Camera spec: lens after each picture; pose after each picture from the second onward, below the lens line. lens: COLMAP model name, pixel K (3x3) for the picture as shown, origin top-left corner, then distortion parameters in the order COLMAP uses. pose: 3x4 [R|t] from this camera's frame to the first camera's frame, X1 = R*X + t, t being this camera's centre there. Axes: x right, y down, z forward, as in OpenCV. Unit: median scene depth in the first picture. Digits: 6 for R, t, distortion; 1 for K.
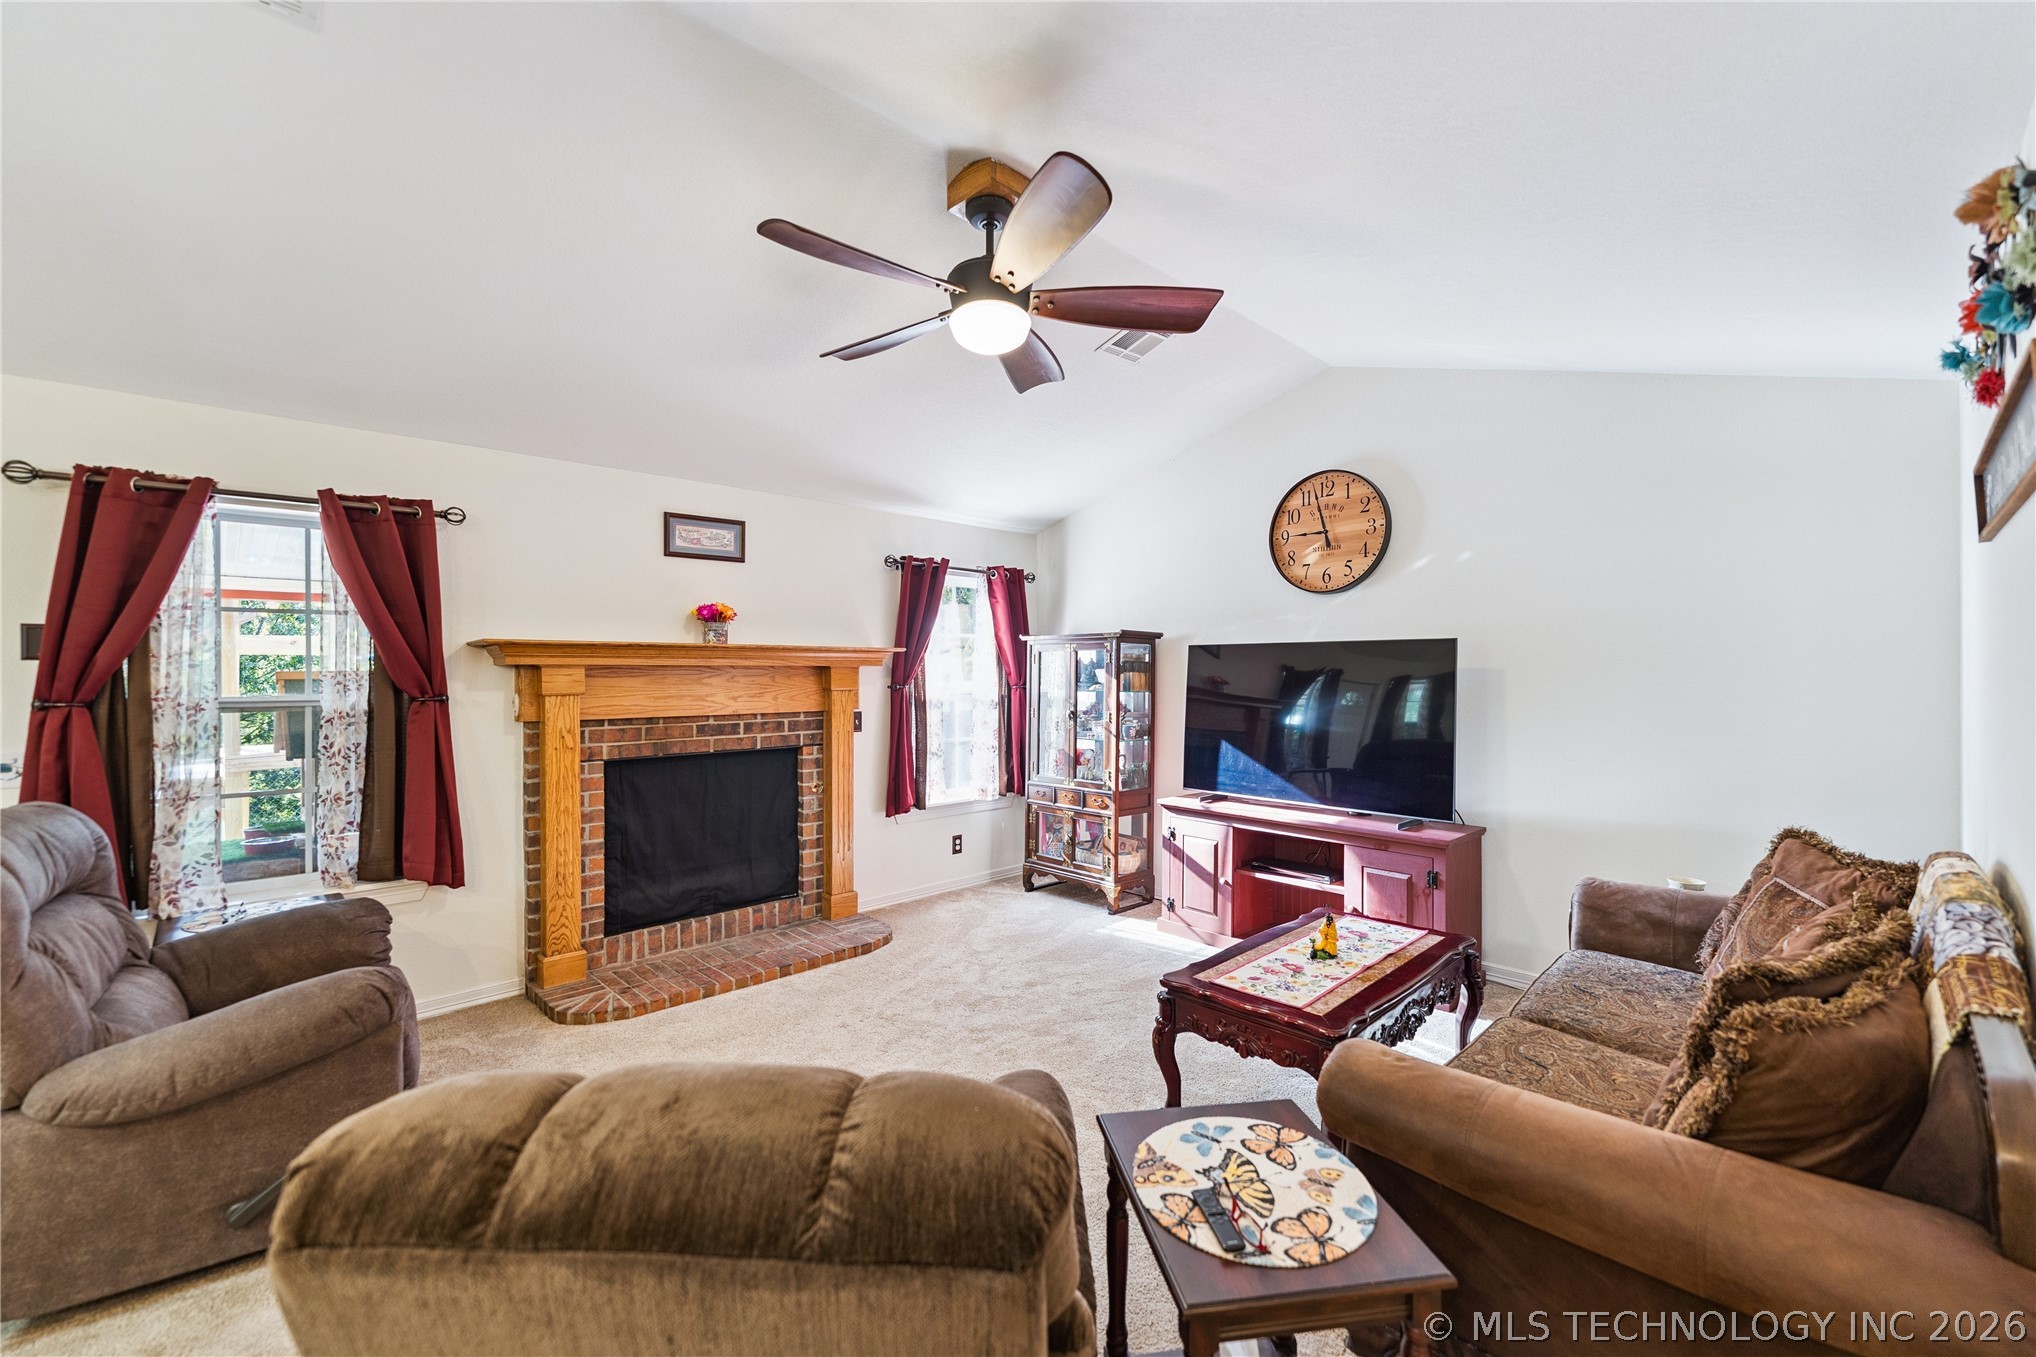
lens RADIAL K [[826.7, 0, 1026.3], [0, 826.7, 671.8], [0, 0, 1]] dist [0.001466, -0.001520]
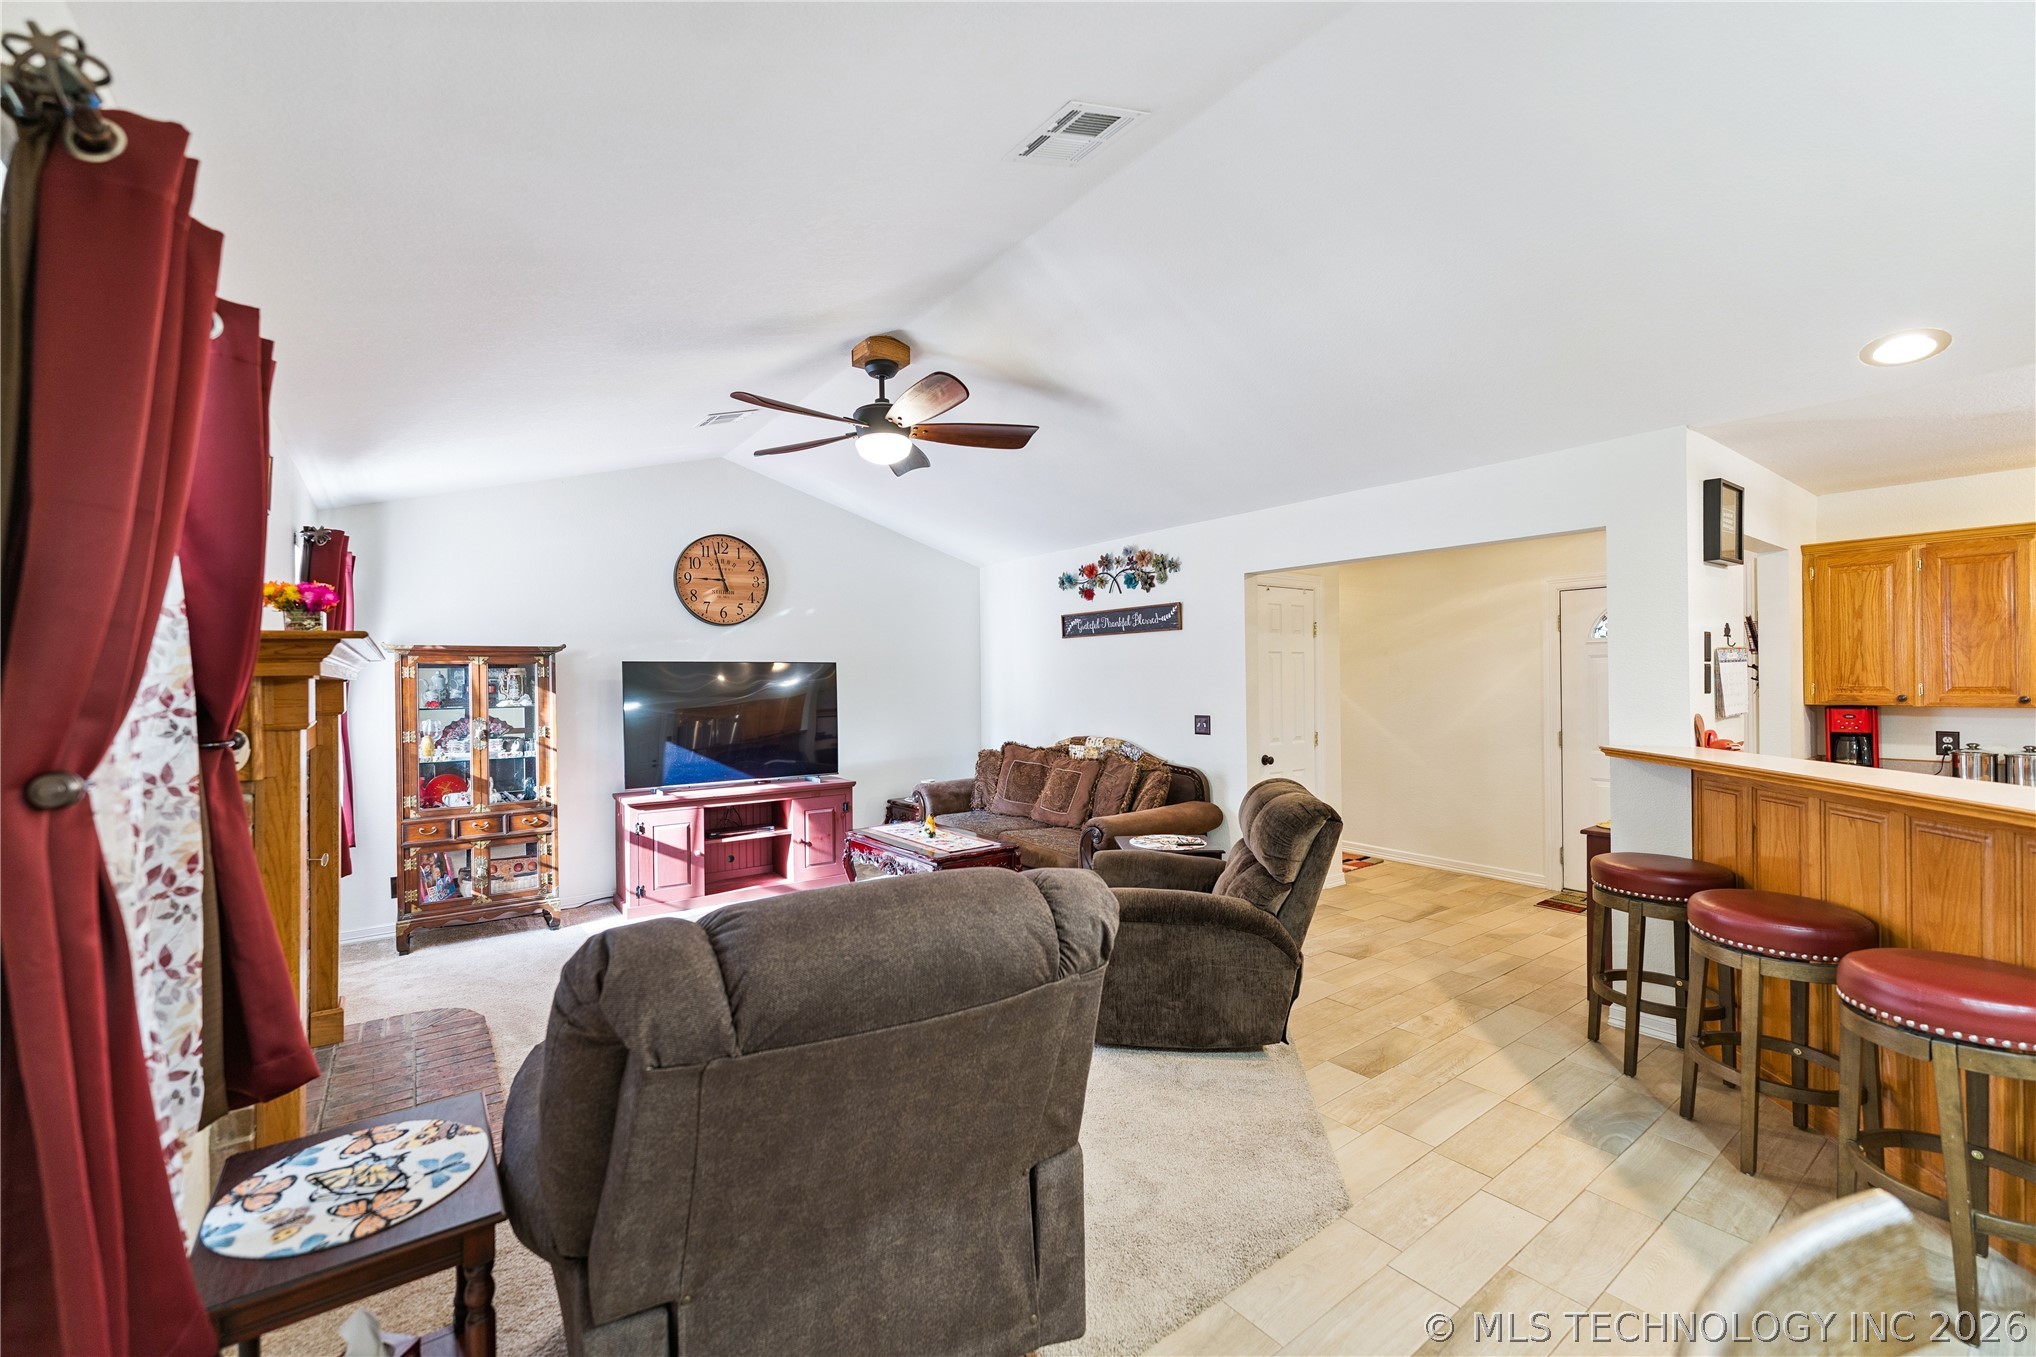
lens RADIAL K [[826.7, 0, 1016.3], [0, 826.7, 683.1], [0, 0, 1]] dist [0.001466, -0.001520]
pose [[0.125968, -0.004141, 0.992026, -0.985915], [0.009636, 0.999949, 0.002951, -0.001184], [-0.991988, 0.009188, 0.126001, 0.387907]]
